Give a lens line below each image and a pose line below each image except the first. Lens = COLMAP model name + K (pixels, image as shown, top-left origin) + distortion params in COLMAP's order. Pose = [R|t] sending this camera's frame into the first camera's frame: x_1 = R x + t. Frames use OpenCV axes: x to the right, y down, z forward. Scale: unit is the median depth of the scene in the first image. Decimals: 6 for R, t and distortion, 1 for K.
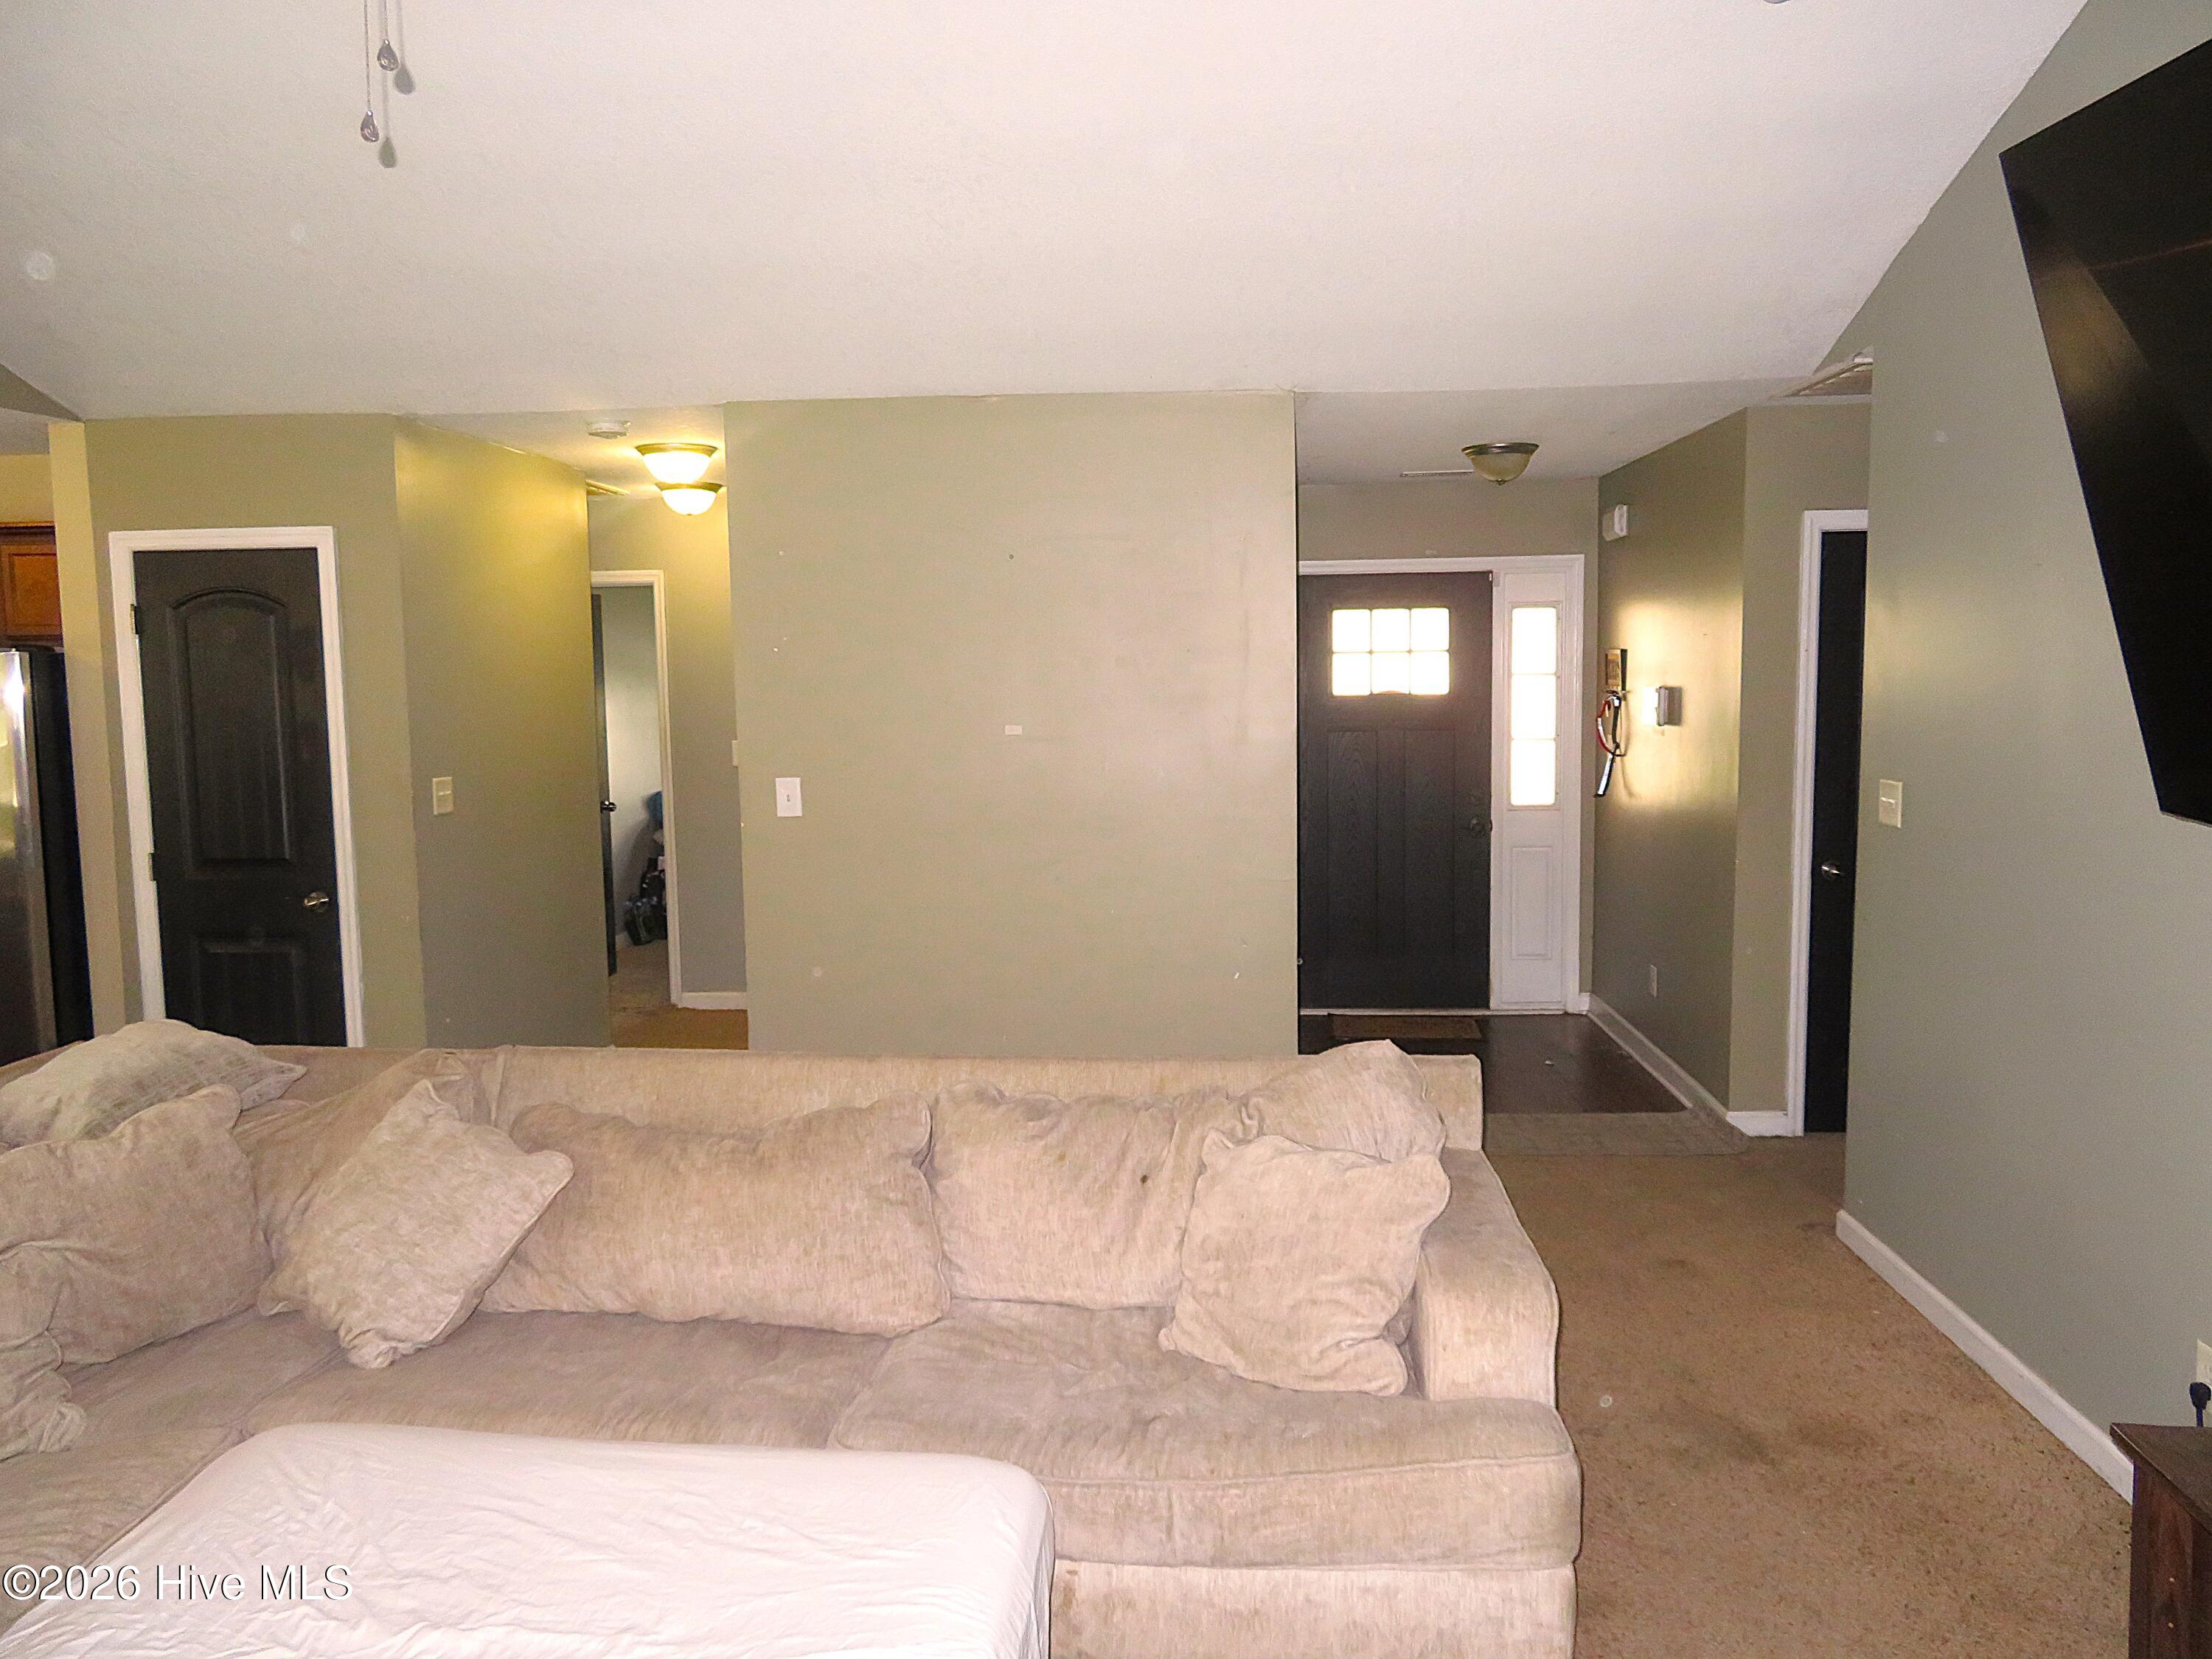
lens RADIAL K [[1612.1, 0, 1099.7], [0, 1612.1, 819.9], [0, 0, 1]] dist [0.003714, 0.005458]
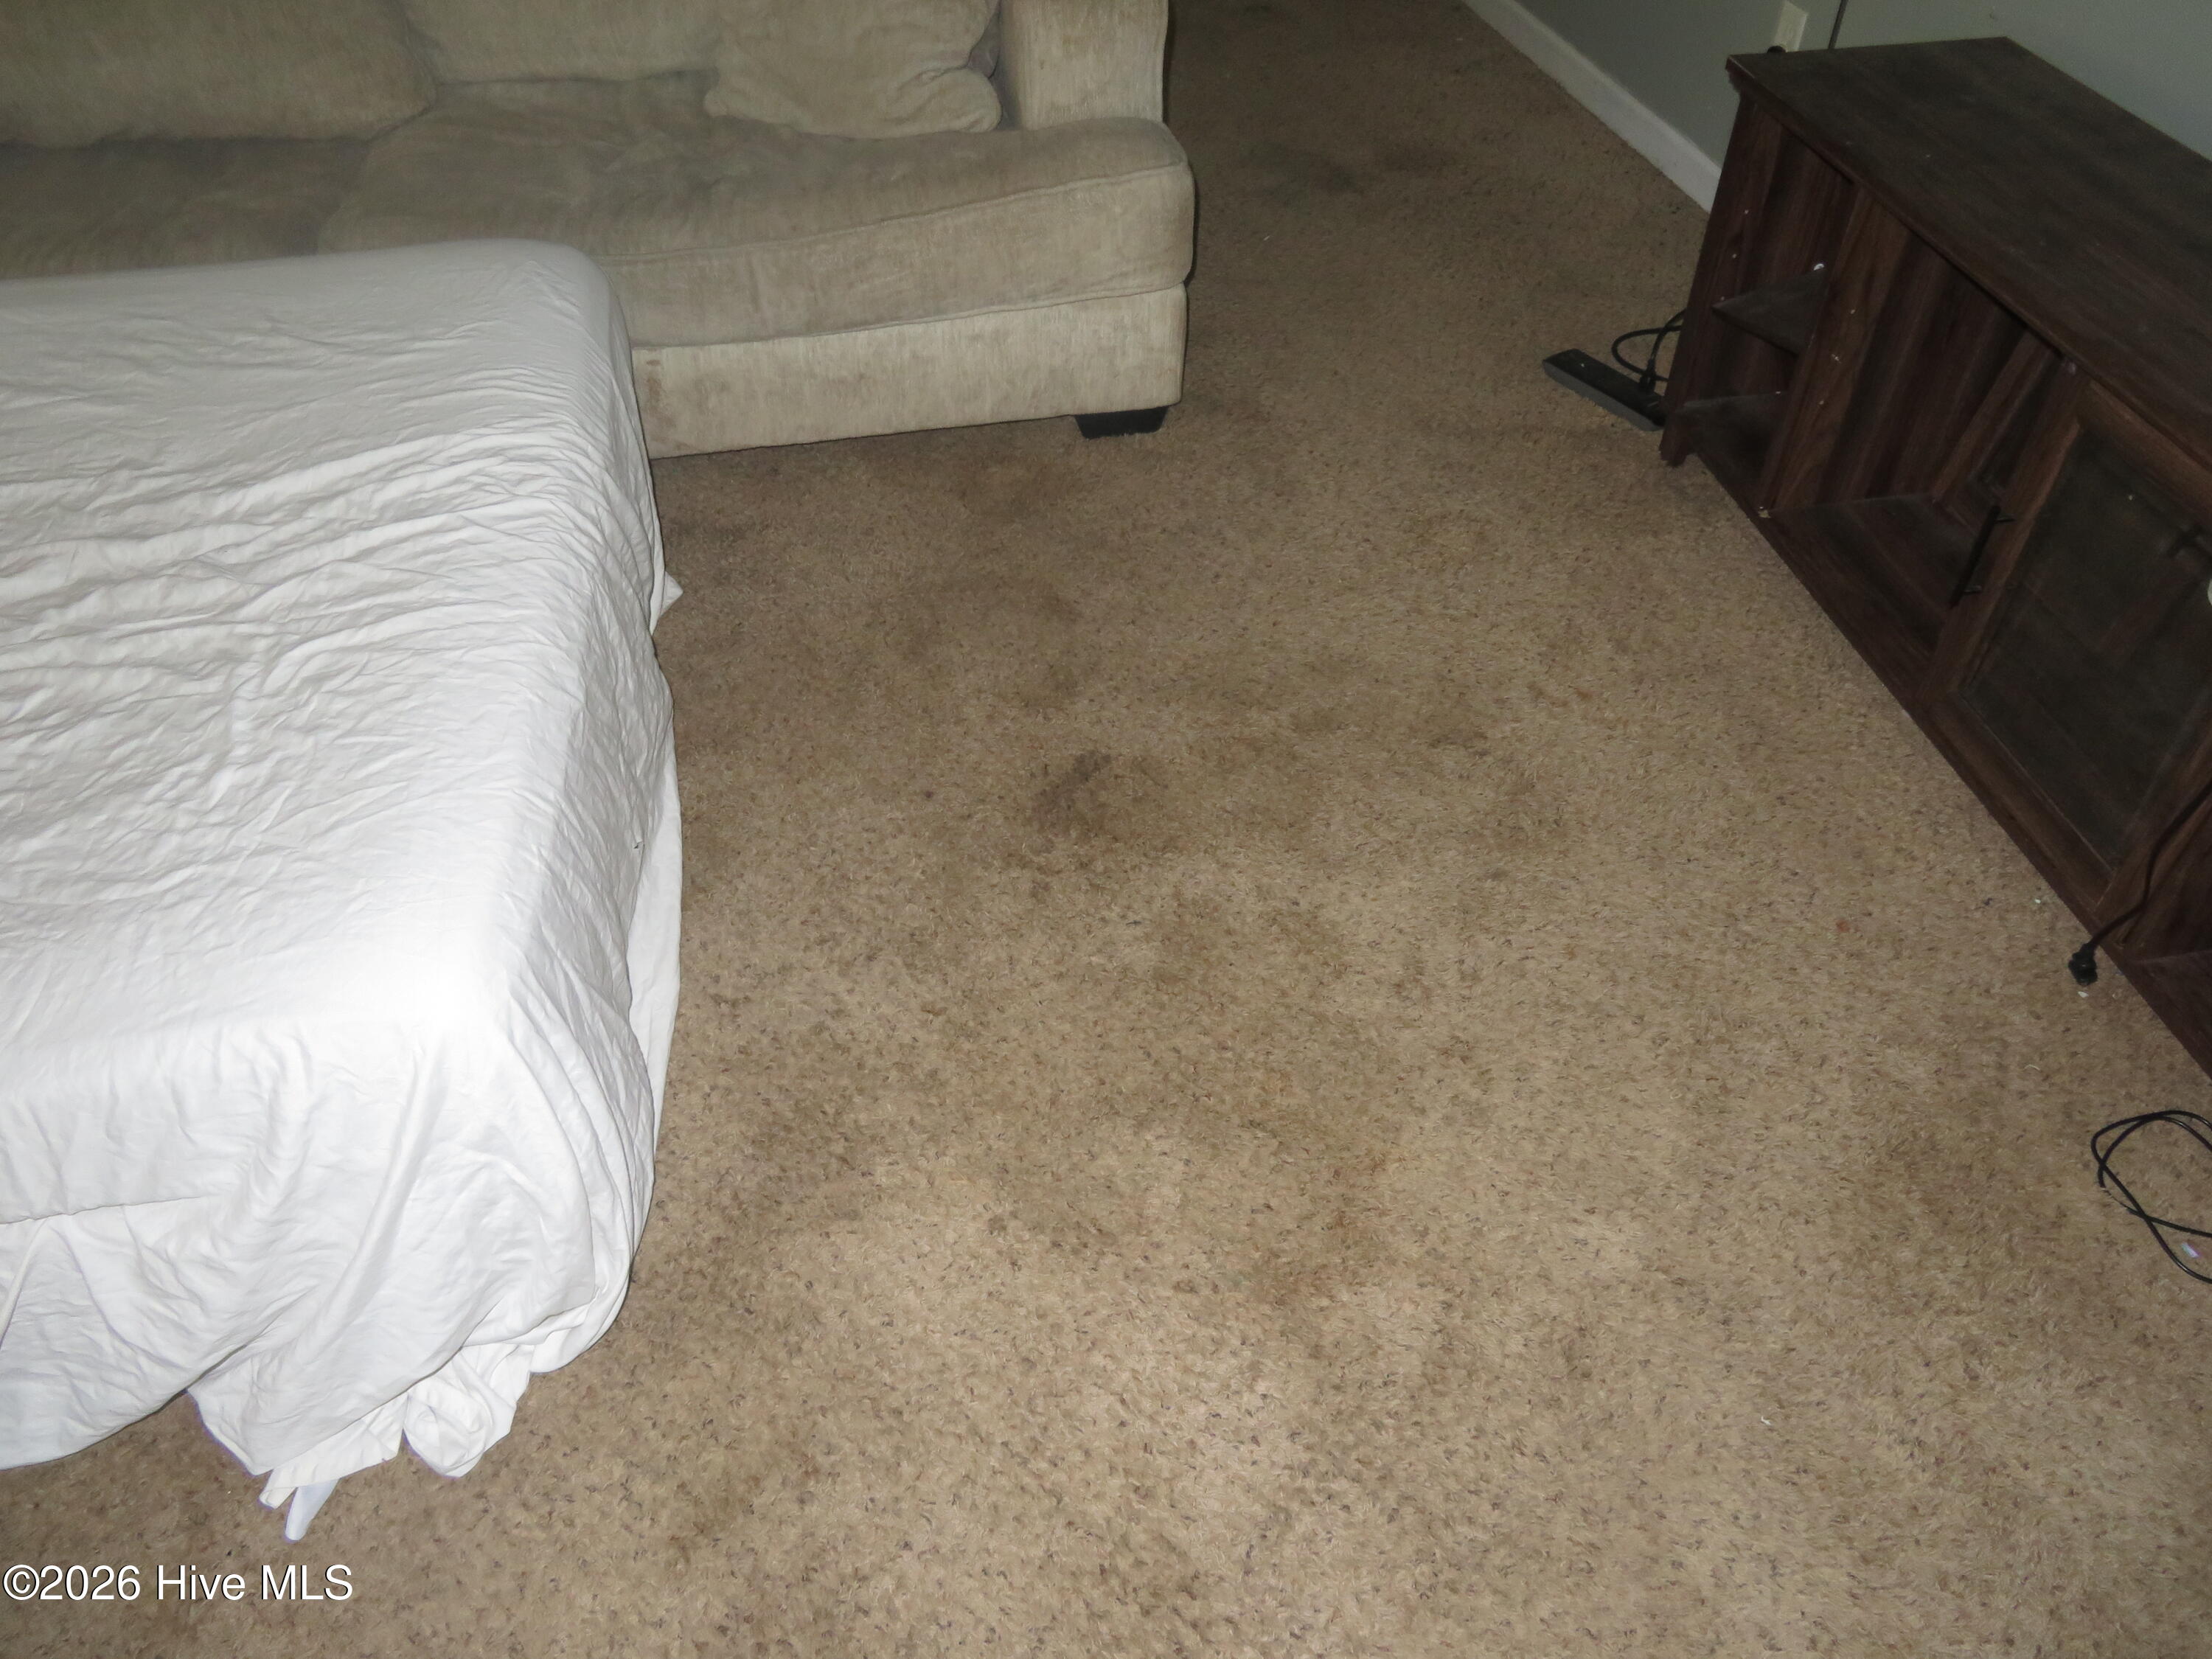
lens RADIAL K [[1612.1, 0, 1114.0], [0, 1612.1, 829.9], [0, 0, 1]] dist [0.003714, 0.005458]
pose [[0.958768, -0.187603, 0.213467, -0.011575], [0.013730, 0.780847, 0.624571, 0.111742], [-0.283856, -0.595888, 0.751228, 0.096367]]
